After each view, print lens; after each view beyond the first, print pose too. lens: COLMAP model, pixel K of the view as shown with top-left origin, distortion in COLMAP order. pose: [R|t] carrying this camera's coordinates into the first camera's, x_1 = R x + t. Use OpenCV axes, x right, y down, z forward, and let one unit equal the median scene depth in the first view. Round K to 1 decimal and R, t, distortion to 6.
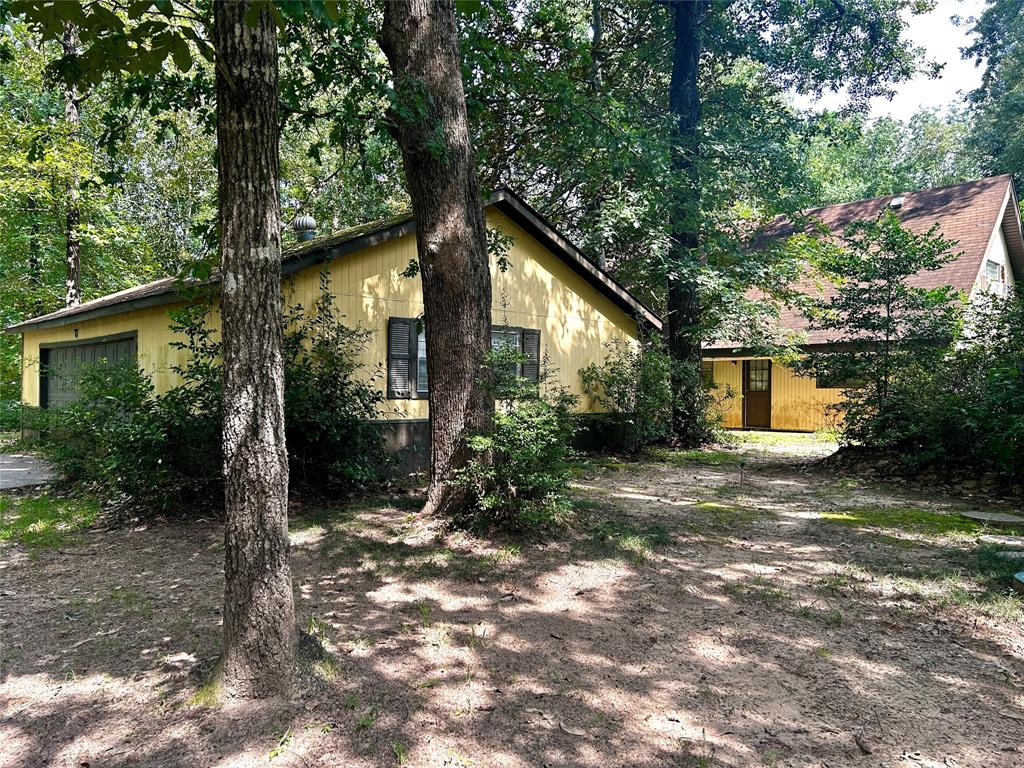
lens RADIAL K [[786.4, 0, 519.9], [0, 786.4, 385.7], [0, 0, 1]] dist [0.075408, -0.072895]
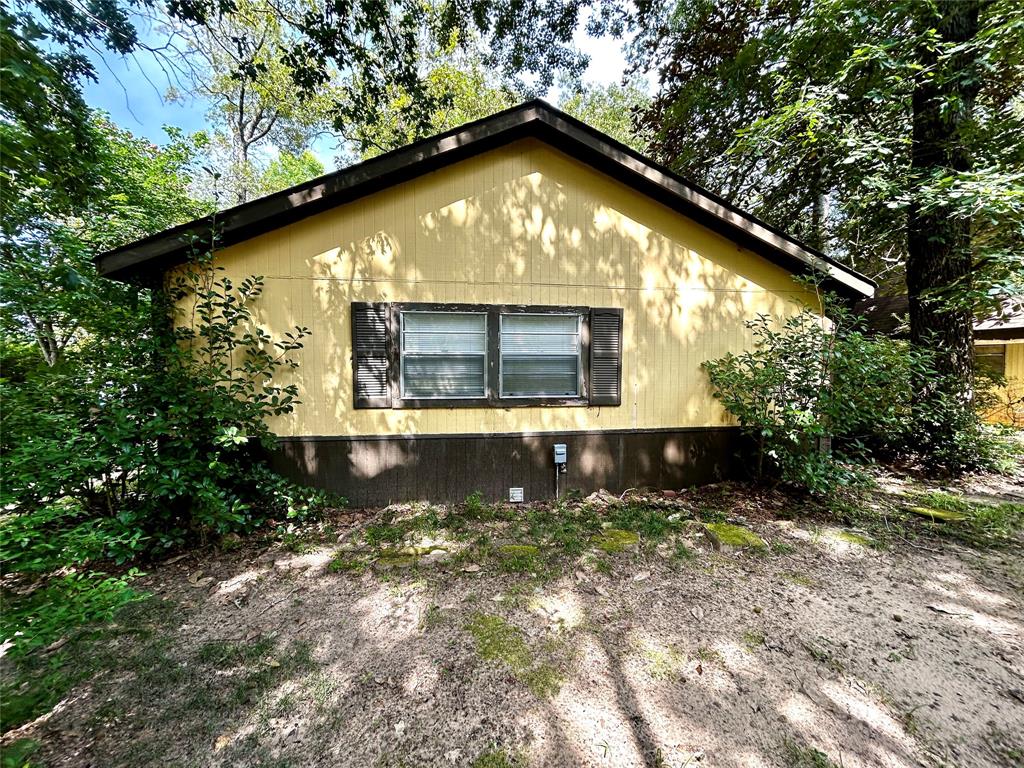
lens RADIAL K [[450.0, 0, 512.8], [0, 450.0, 373.9], [0, 0, 1]] dist [-0.000216, 0.000261]
pose [[0.820951, 0.000853, -0.570998, 0.163072], [0.006772, 0.999914, 0.011229, -0.016723], [0.570958, -0.013085, 0.820875, 0.585564]]
